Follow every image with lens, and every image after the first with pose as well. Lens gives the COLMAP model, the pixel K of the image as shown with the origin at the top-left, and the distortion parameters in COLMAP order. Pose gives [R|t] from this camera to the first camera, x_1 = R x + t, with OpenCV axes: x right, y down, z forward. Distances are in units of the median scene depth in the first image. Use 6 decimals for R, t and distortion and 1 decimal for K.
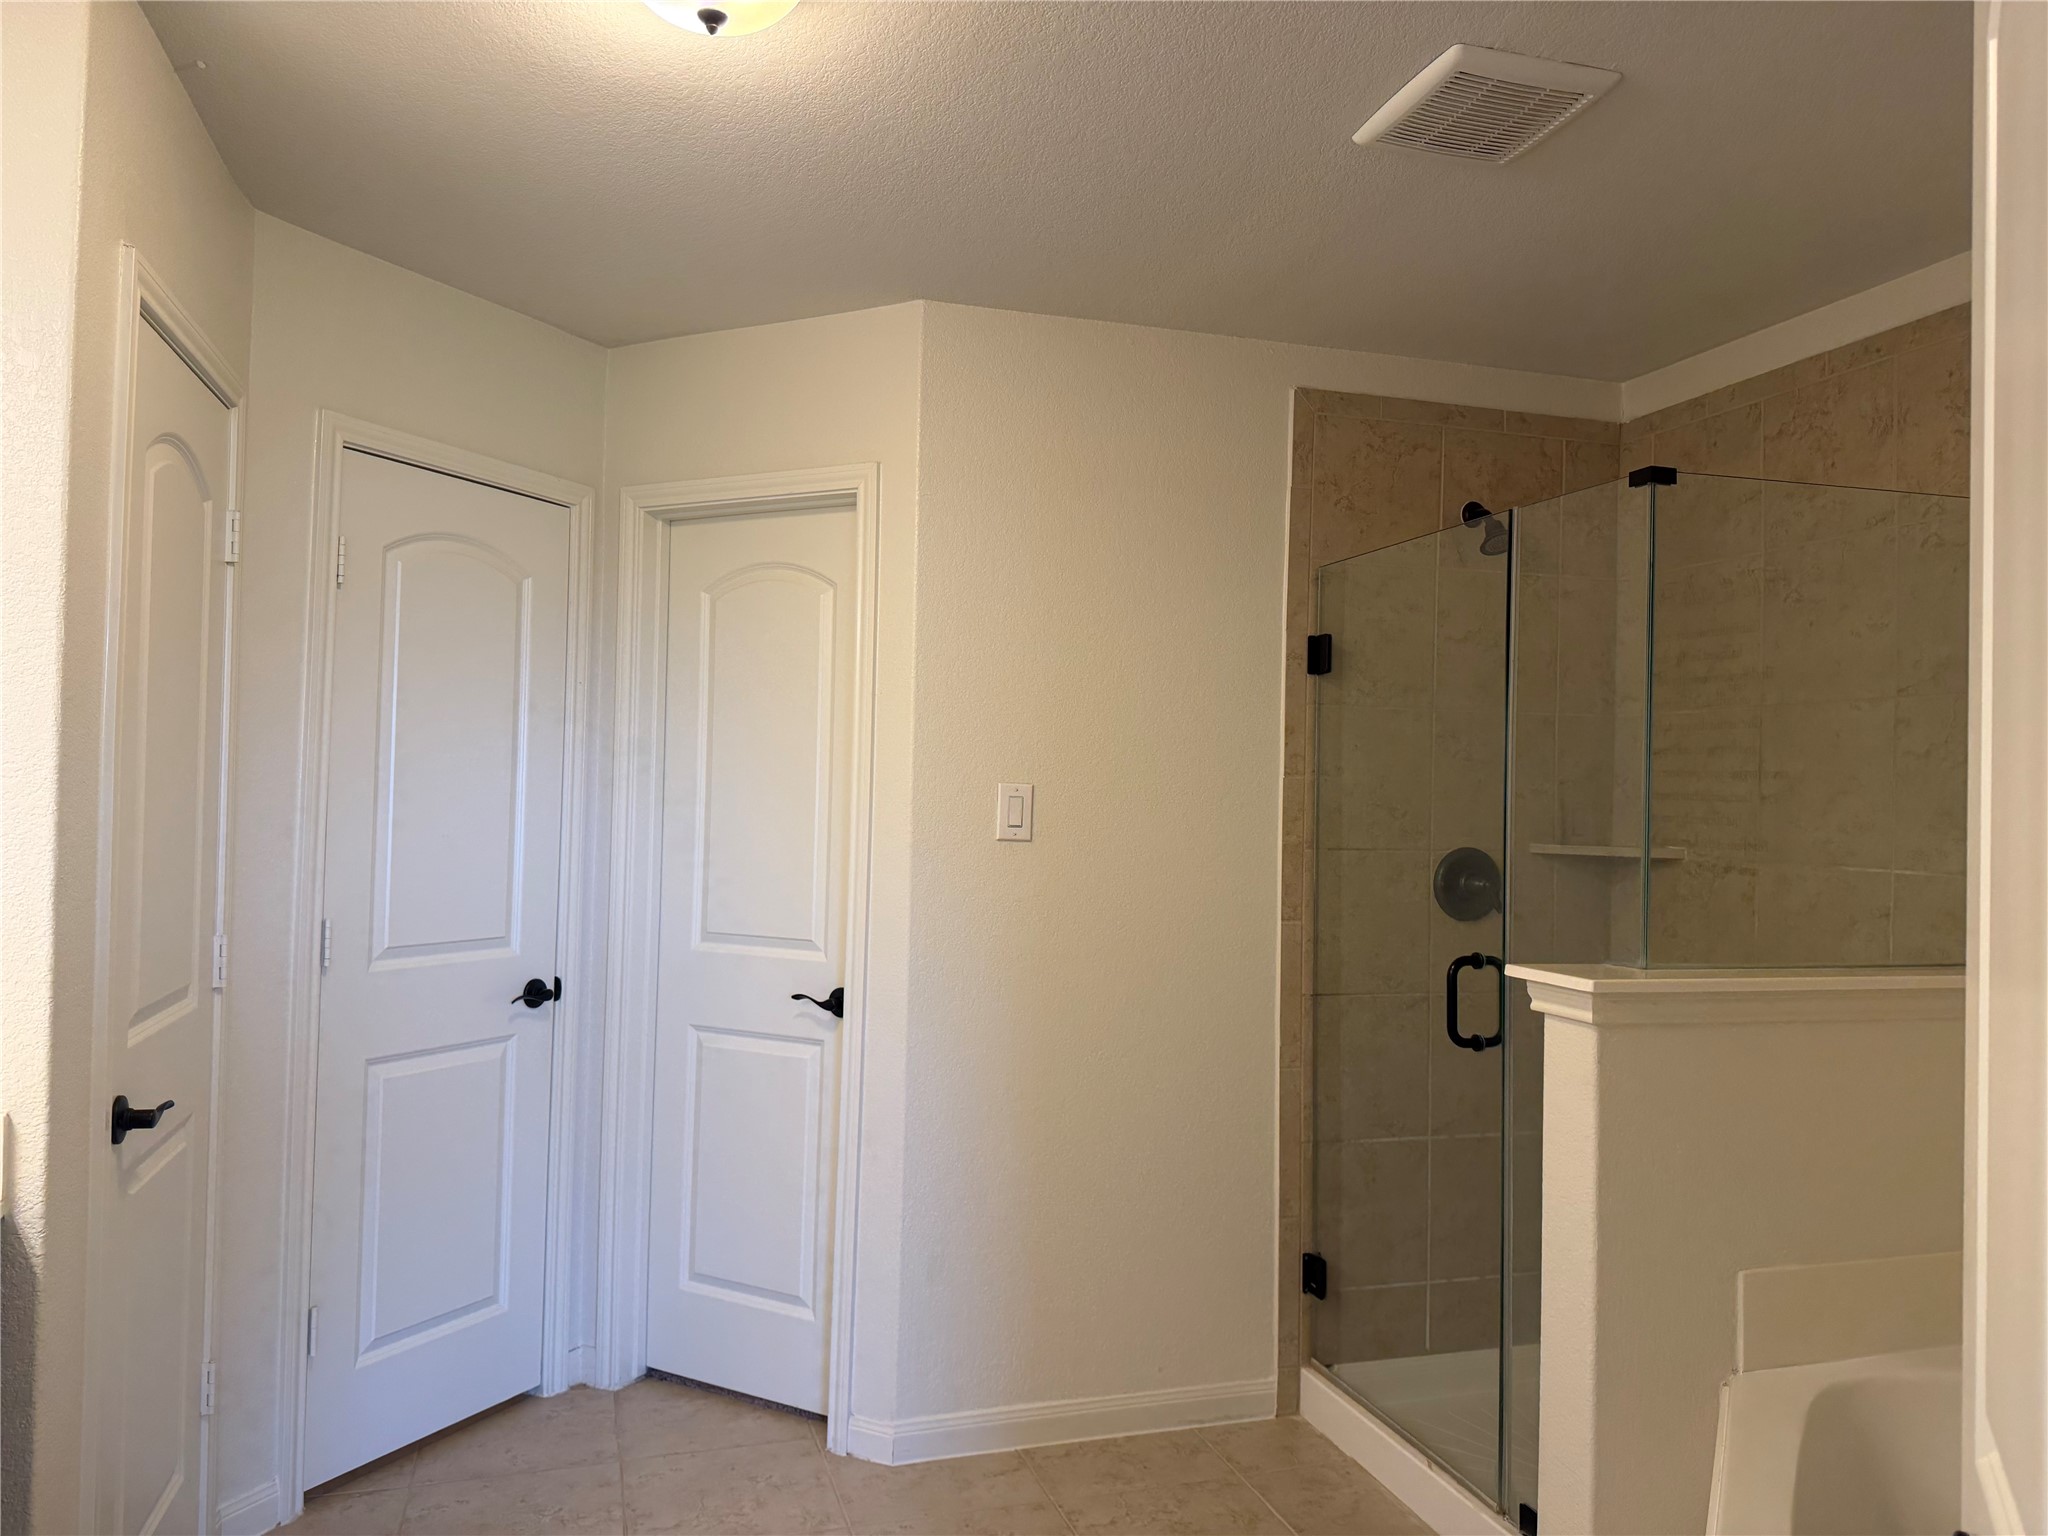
lens RADIAL K [[1473.4, 0, 1021.6], [0, 1473.4, 759.3], [0, 0, 1]] dist [0.064679, -0.070113]
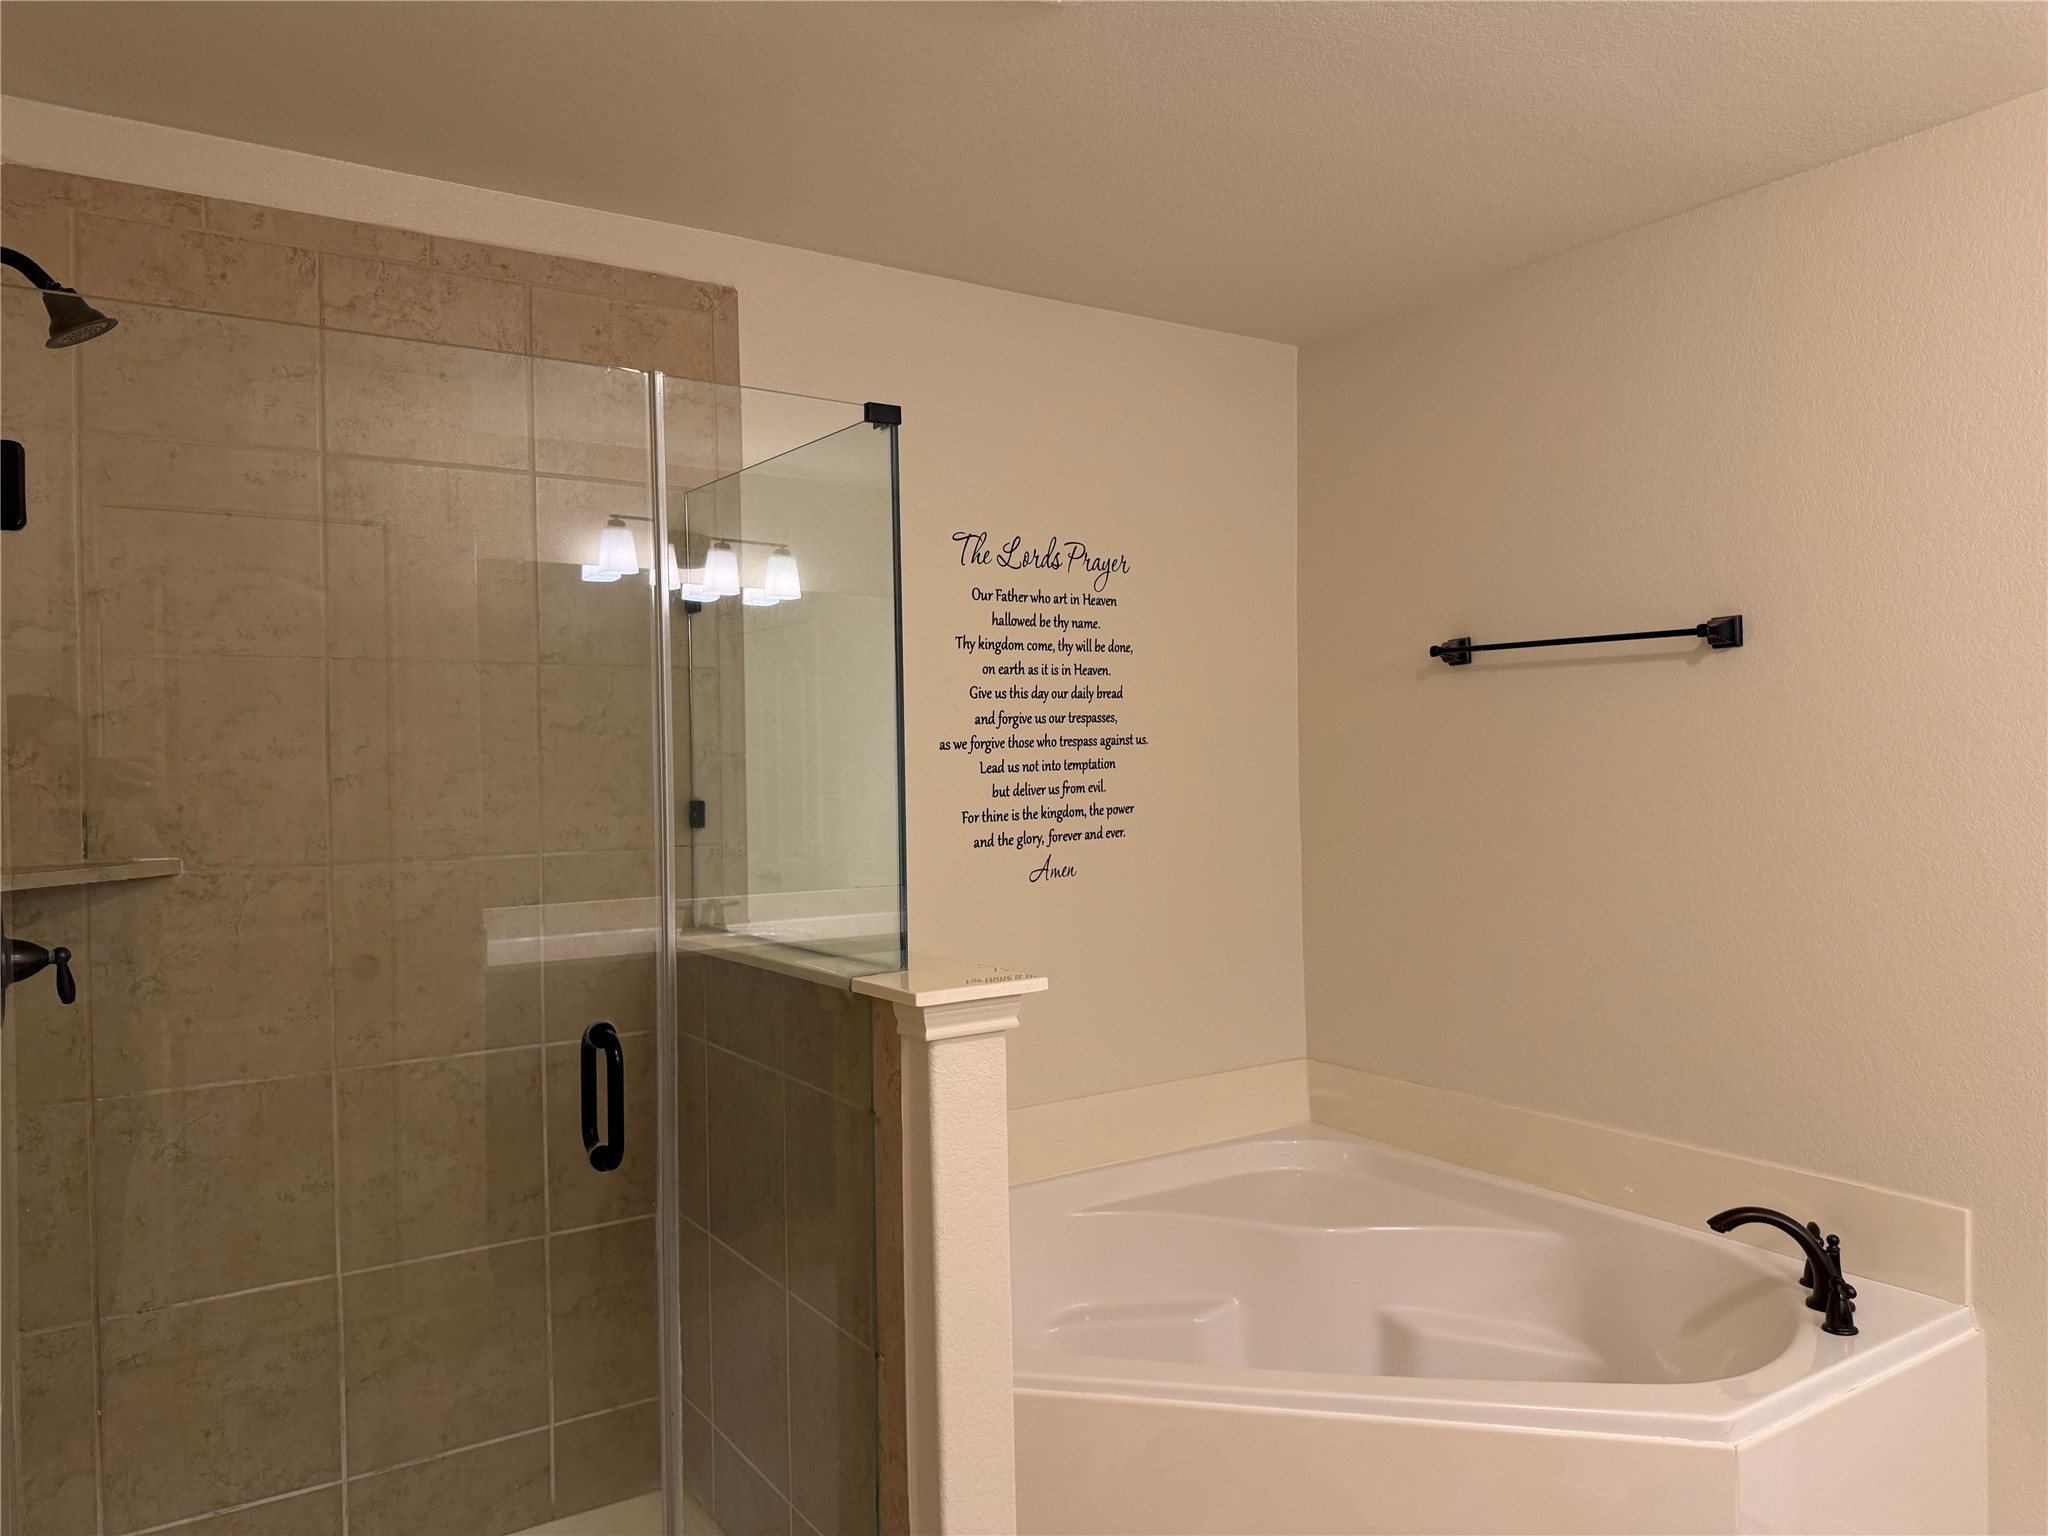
lens RADIAL K [[1473.4, 0, 1019.1], [0, 1473.4, 773.3], [0, 0, 1]] dist [0.064679, -0.070113]
pose [[-0.255308, -0.016795, 0.966714, -0.363200], [-0.011443, 0.999832, 0.014349, 0.008796], [-0.966792, -0.007399, -0.255457, 0.945154]]
